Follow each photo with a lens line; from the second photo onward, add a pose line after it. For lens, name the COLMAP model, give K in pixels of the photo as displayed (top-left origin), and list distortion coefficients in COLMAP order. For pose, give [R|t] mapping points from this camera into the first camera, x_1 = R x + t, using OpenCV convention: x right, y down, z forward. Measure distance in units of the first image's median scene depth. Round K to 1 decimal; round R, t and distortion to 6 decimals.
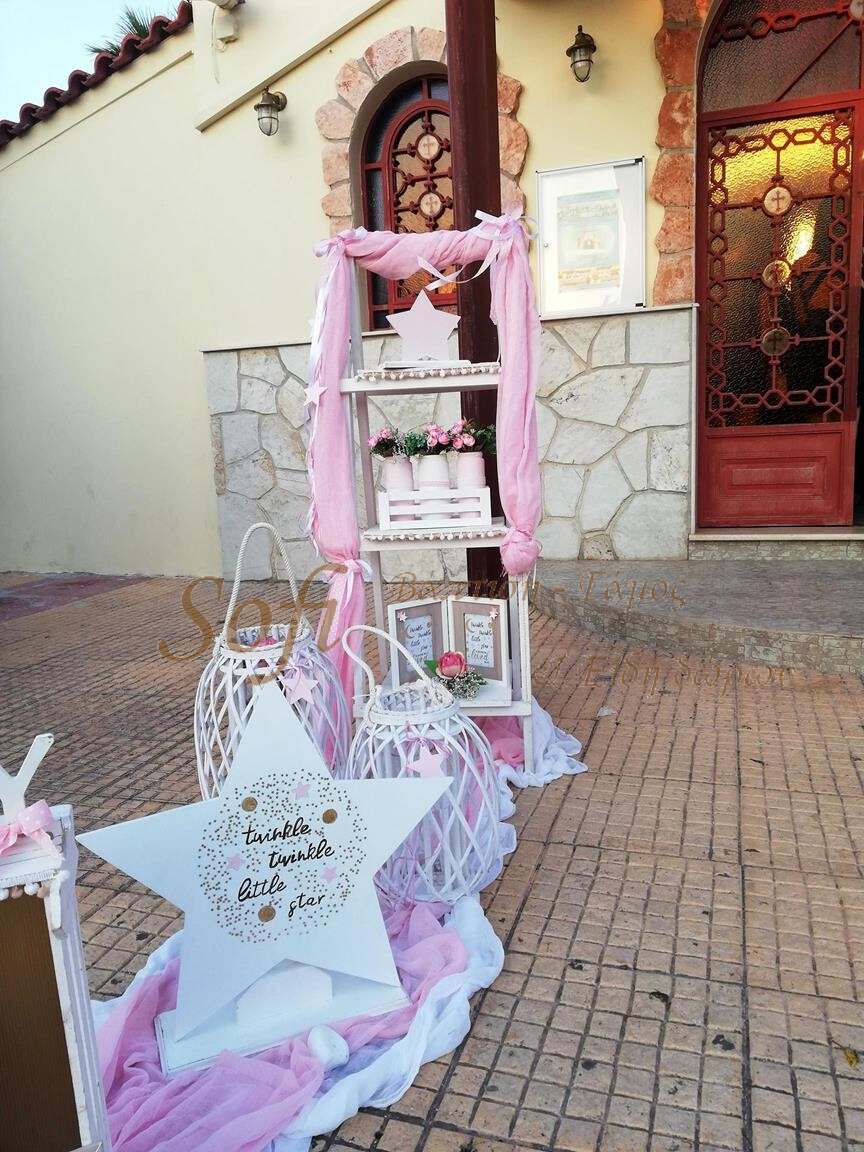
lens RADIAL K [[885.9, 0, 432.0], [0, 885.9, 576.0], [0, 0, 1]] dist [-0.004514, -0.006830]
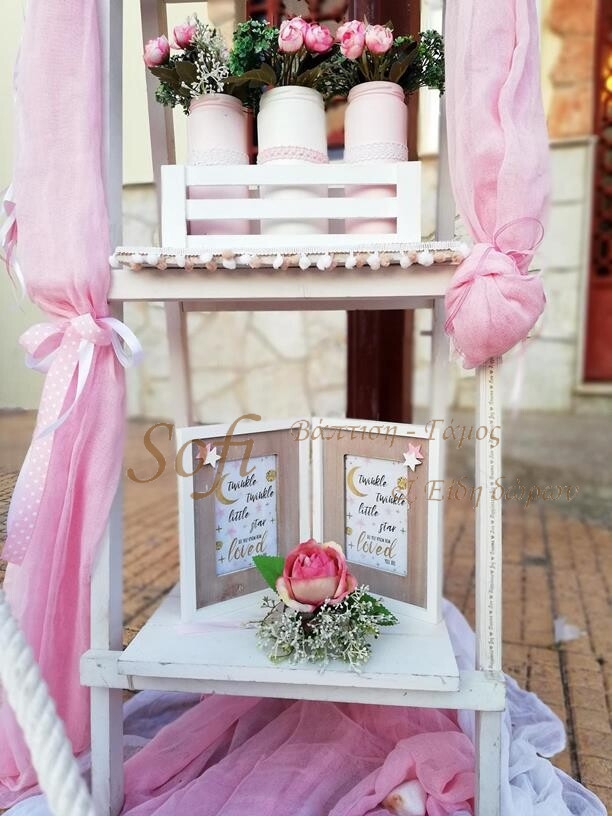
lens RADIAL K [[627.5, 0, 306.0], [0, 627.5, 408.0], [0, 0, 1]] dist [-0.004514, -0.006830]
pose [[0.998996, 0.044707, 0.002777, 0.013056], [-0.044552, 0.998129, -0.041871, 0.032497], [-0.004643, 0.041705, 0.999119, 0.669532]]
